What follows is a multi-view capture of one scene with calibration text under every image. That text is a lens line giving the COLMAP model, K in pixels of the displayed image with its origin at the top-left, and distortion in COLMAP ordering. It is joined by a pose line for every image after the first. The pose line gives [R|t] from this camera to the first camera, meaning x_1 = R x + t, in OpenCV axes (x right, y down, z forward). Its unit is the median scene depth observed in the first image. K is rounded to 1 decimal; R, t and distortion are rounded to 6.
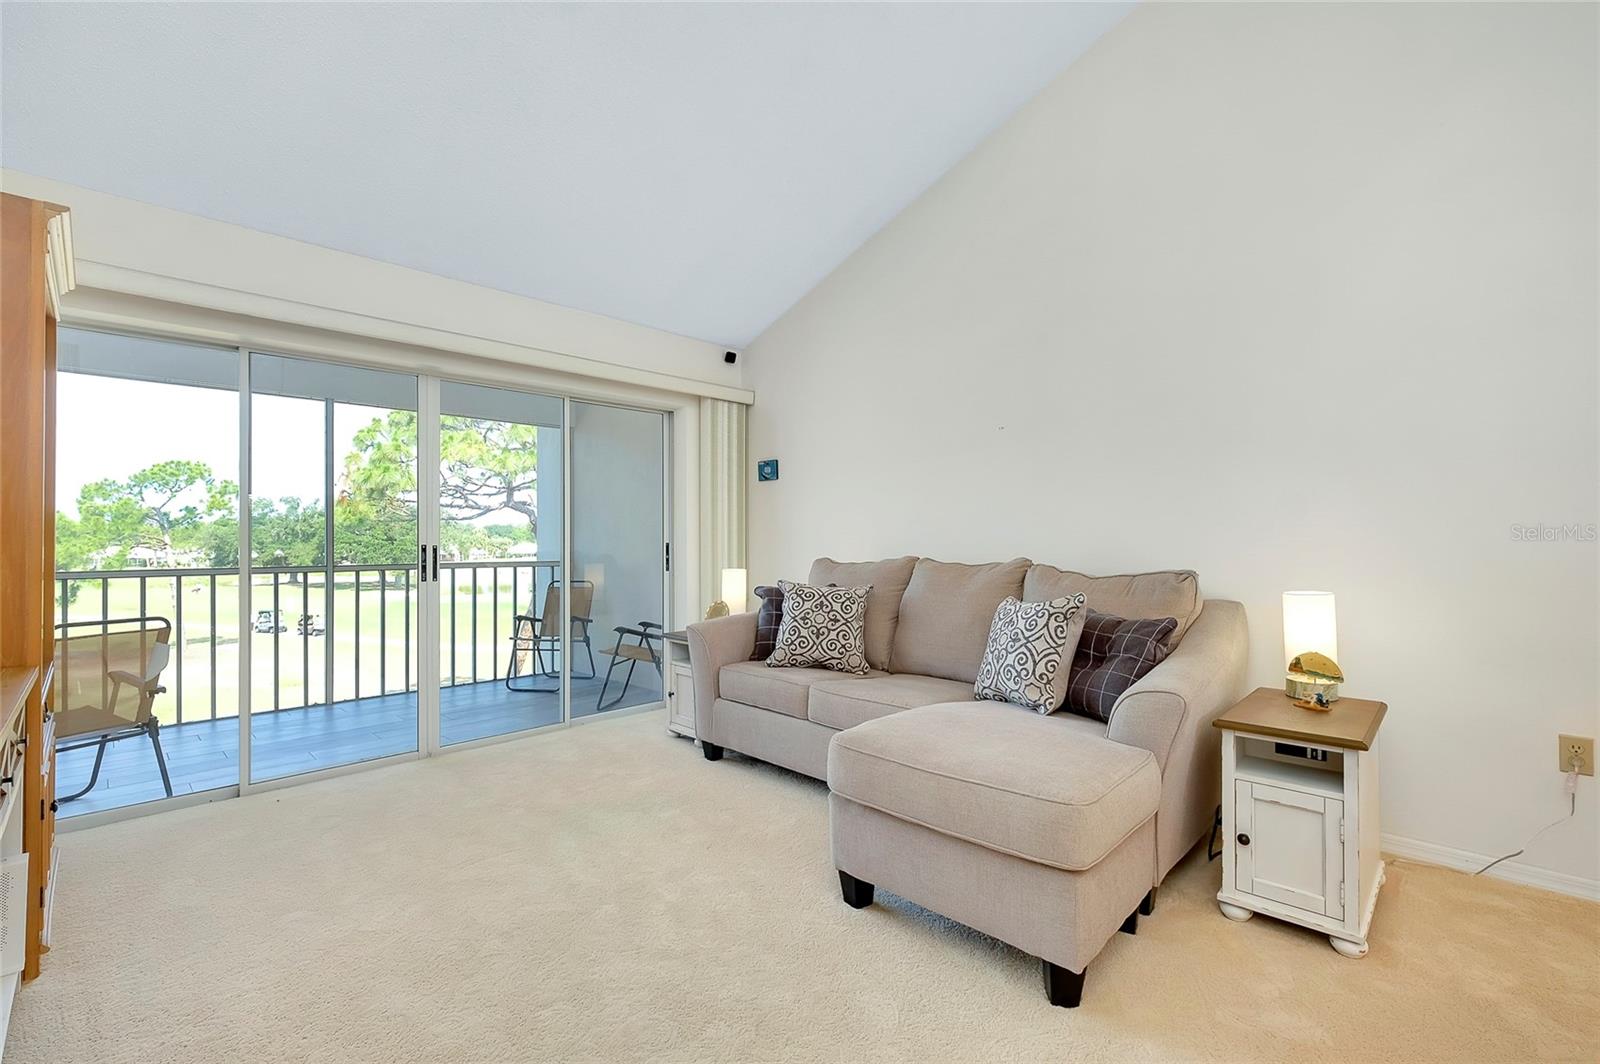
lens RADIAL K [[702.7, 0, 799.7], [0, 702.7, 532.4], [0, 0, 1]] dist [-0.001471, -0.001354]
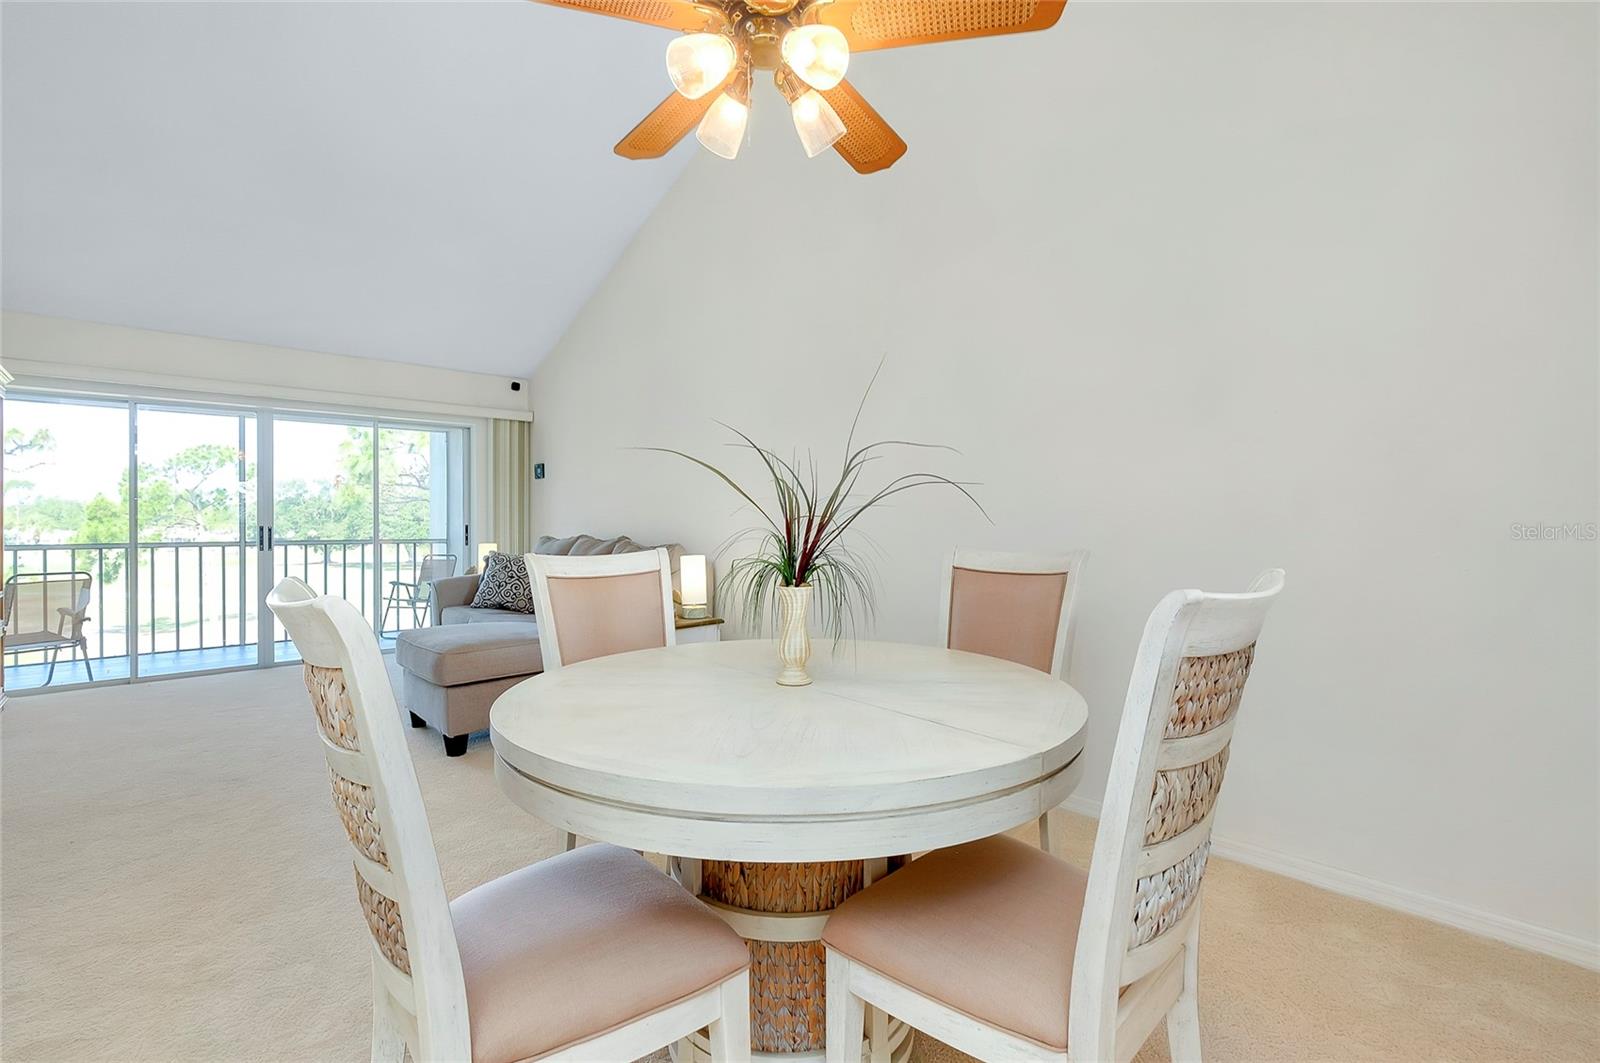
lens RADIAL K [[737.9, 0, 792.3], [0, 737.9, 514.8], [0, 0, 1]] dist [-0.006799, 0.004080]
pose [[0.997809, -0.000178, -0.066153, 0.400101], [0.000400, 0.999994, 0.003348, -0.006664], [0.066152, -0.003367, 0.997804, -0.279301]]
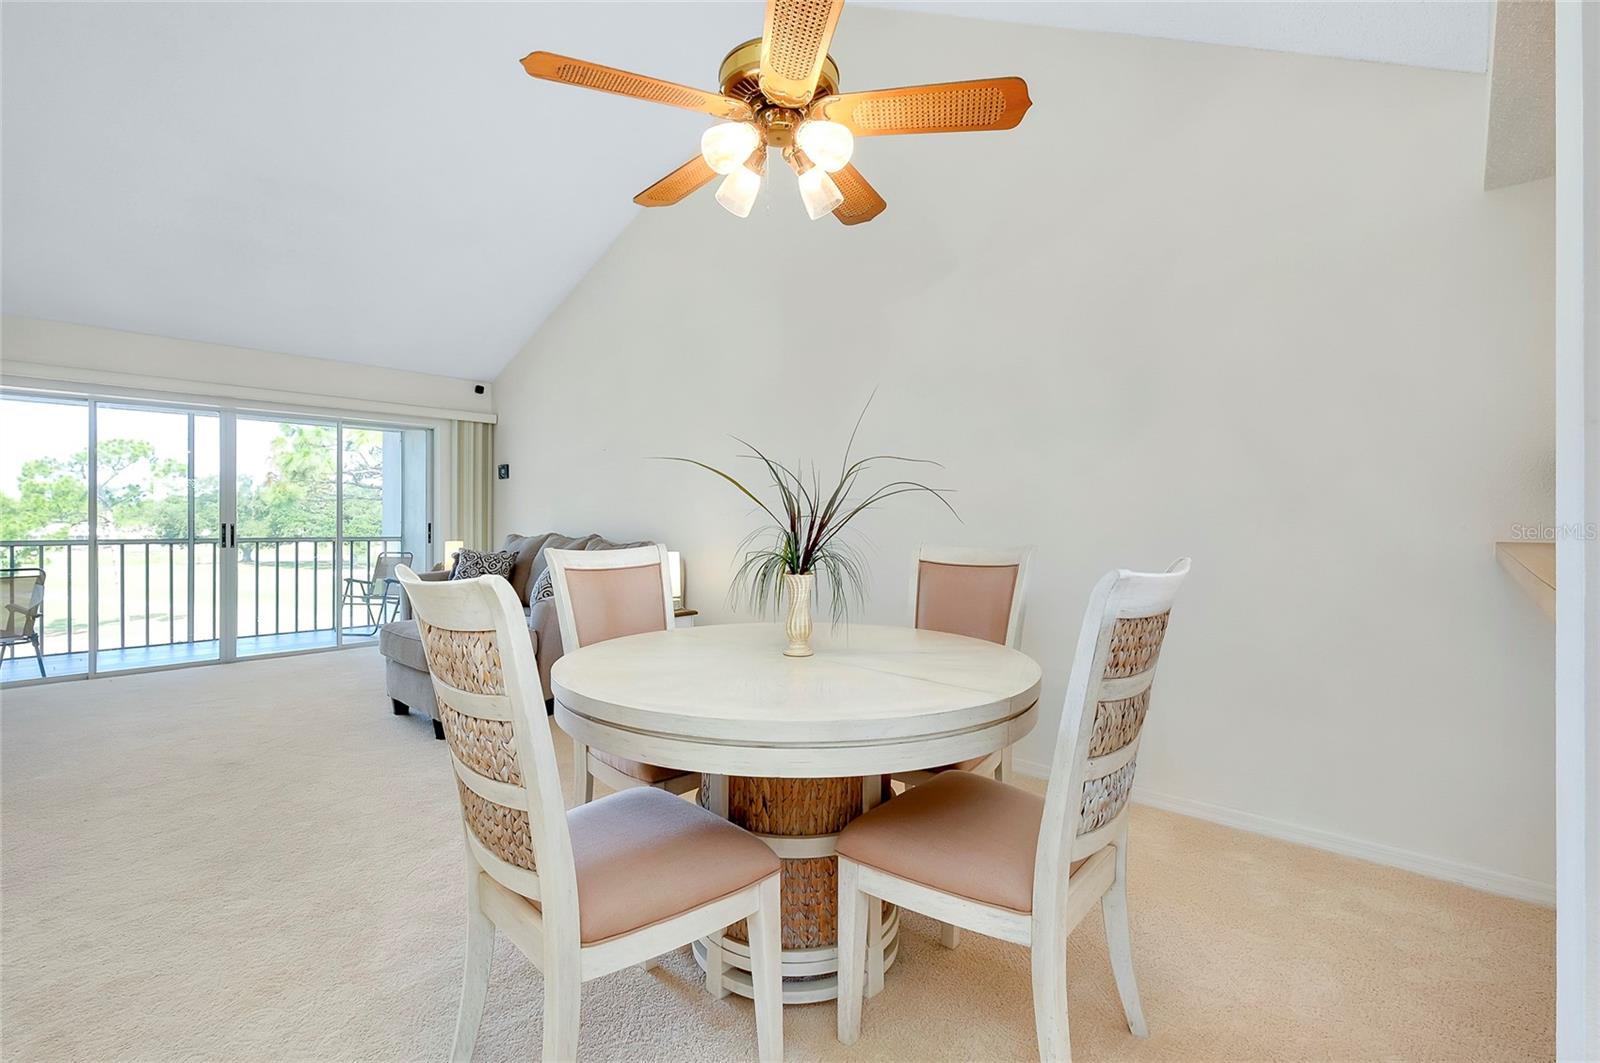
lens RADIAL K [[725.9, 0, 764.8], [0, 725.9, 513.5], [0, 0, 1]] dist [0.022700, -0.001309]
pose [[0.999894, 0.005433, -0.013486, 0.374317], [-0.005423, 0.999985, 0.000761, -0.006818], [0.013490, -0.000688, 0.999909, -0.329197]]
